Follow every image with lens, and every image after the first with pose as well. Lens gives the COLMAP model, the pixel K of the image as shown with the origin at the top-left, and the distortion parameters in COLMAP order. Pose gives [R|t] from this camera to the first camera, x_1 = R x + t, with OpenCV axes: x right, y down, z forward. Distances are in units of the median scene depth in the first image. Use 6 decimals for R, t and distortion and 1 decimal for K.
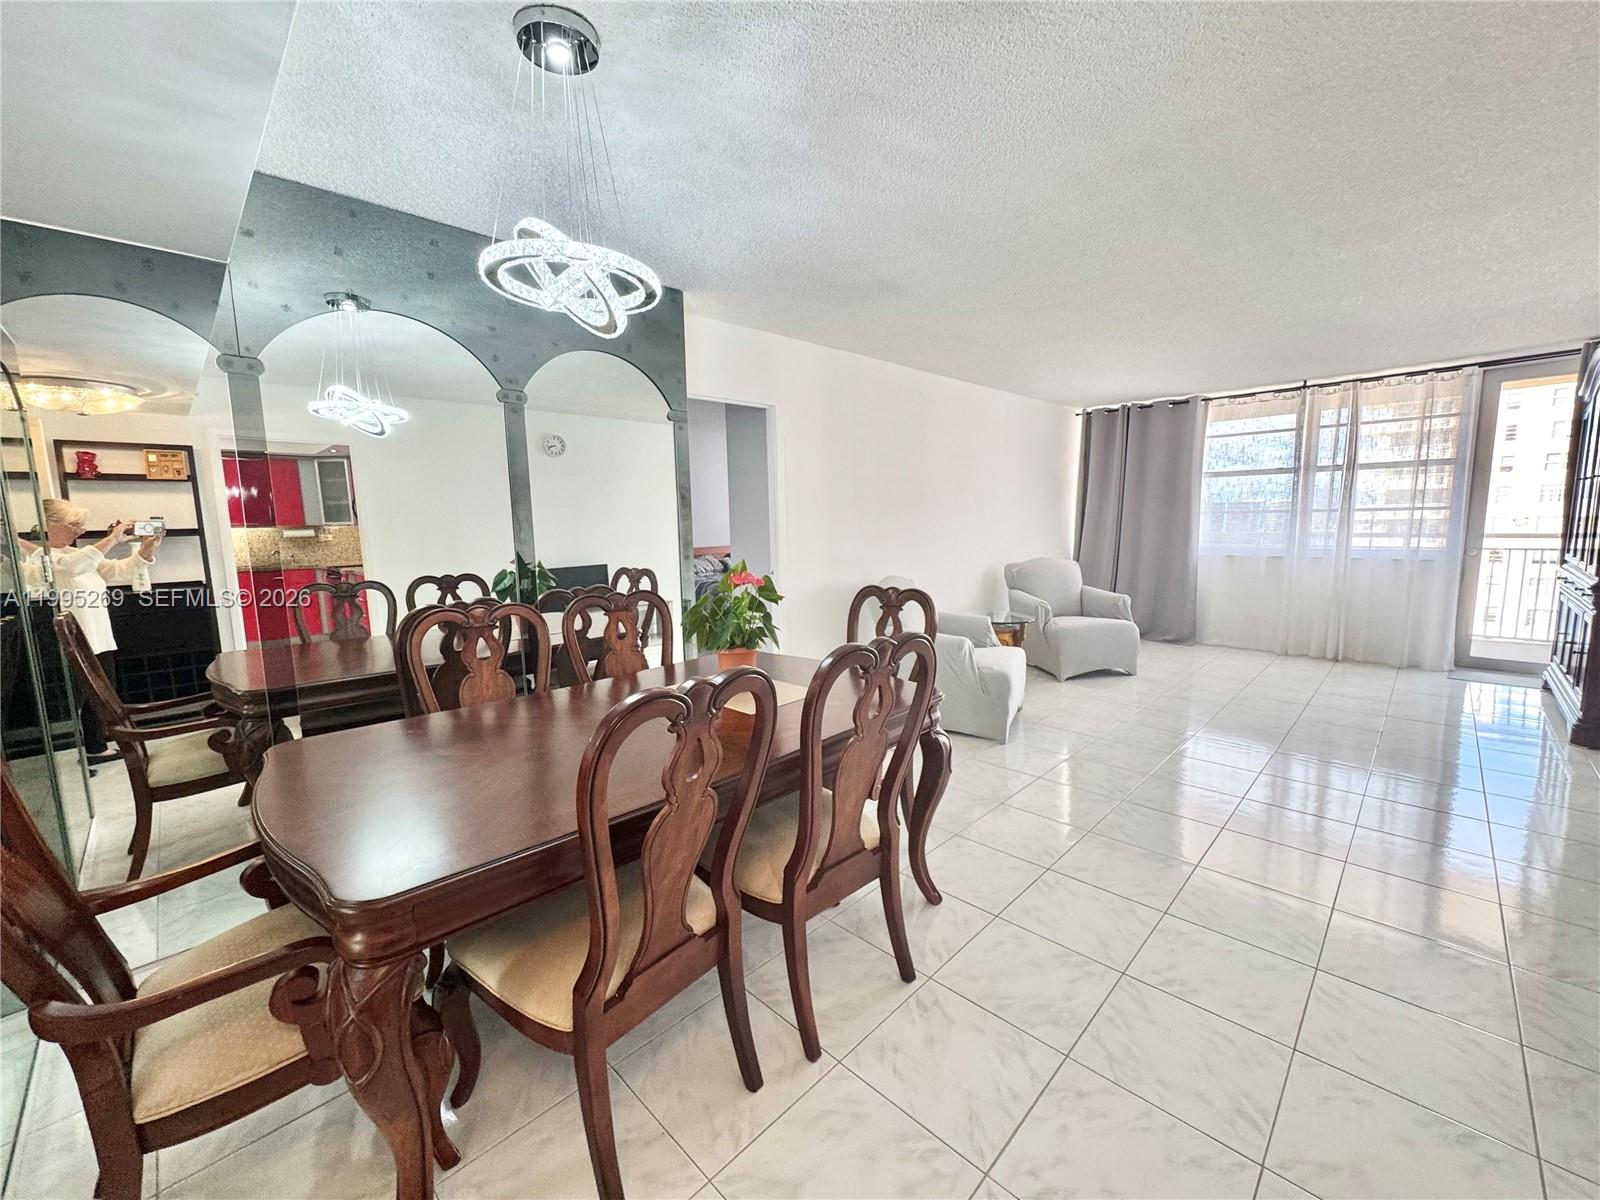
lens RADIAL K [[642.6, 0, 796.0], [0, 642.6, 607.2], [0, 0, 1]] dist [-0.003670, 0.001037]
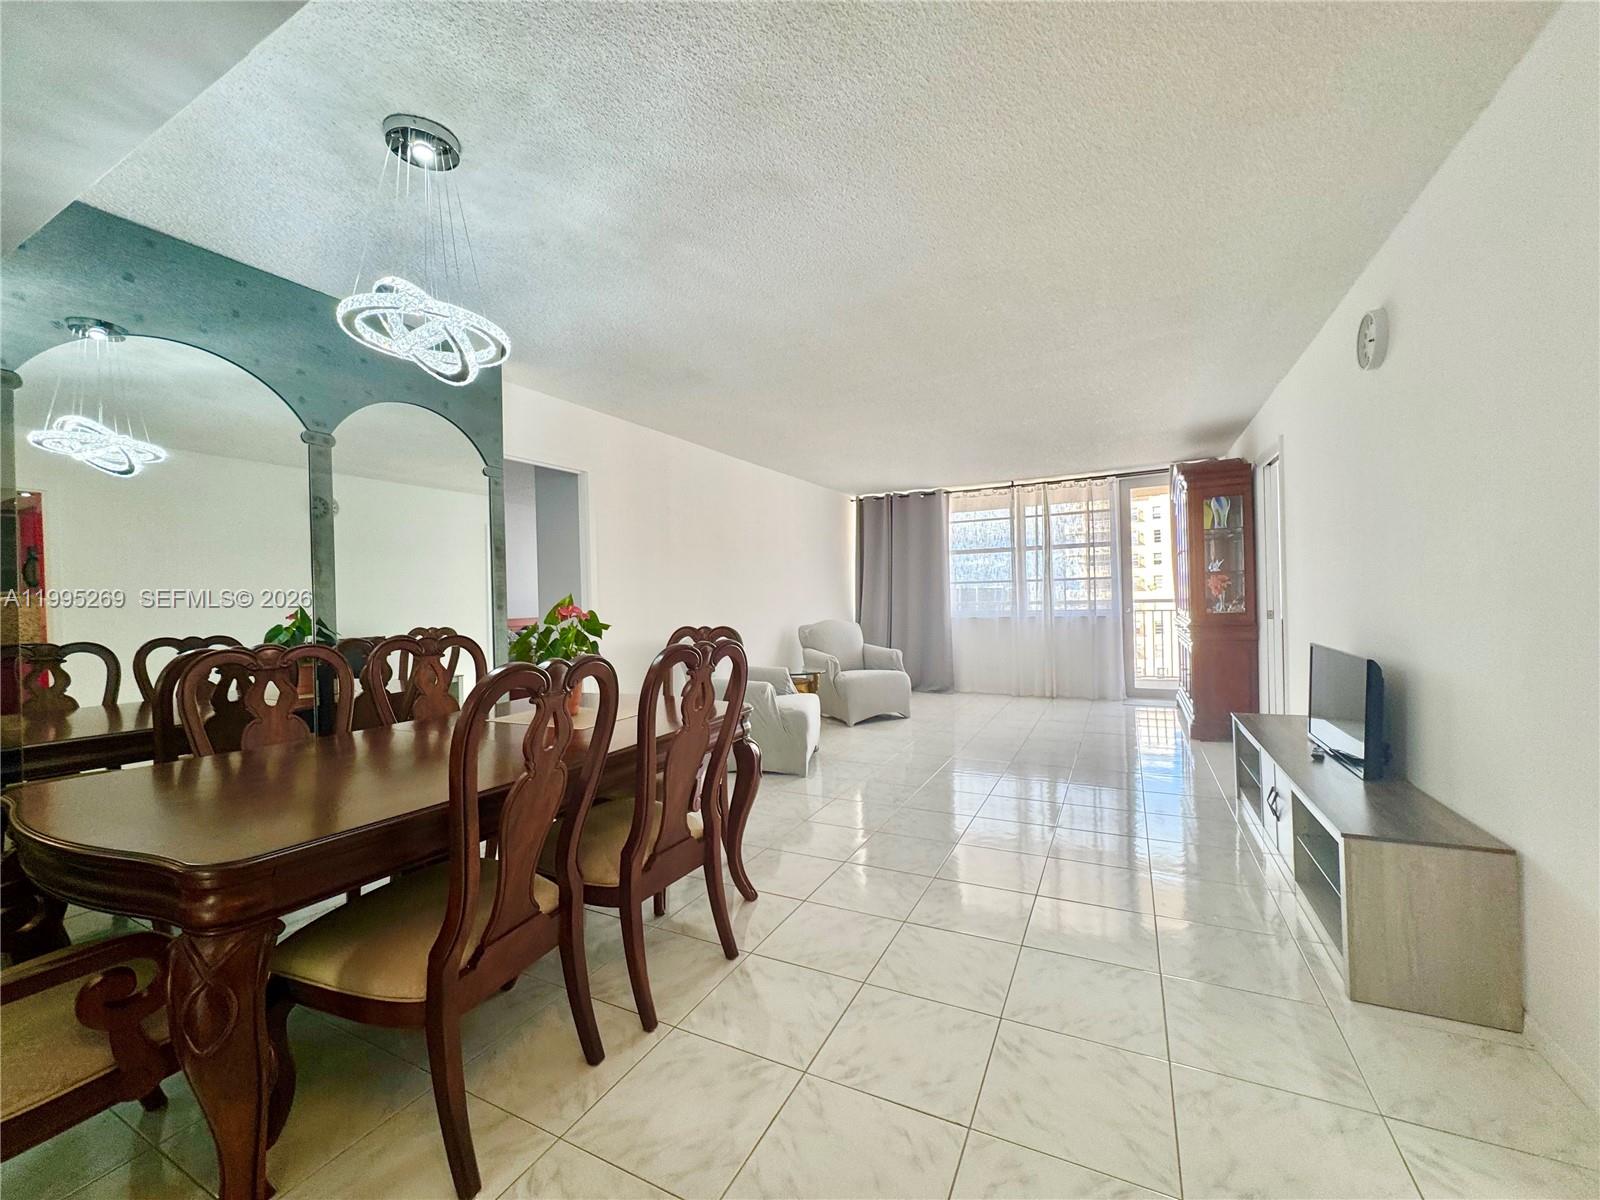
lens RADIAL K [[642.6, 0, 796.7], [0, 642.6, 606.6], [0, 0, 1]] dist [-0.003670, 0.001037]
pose [[0.952063, -0.003480, 0.305882, -0.048878], [0.043965, 0.991110, -0.125568, 0.099155], [-0.302725, 0.132996, 0.943753, -0.144713]]
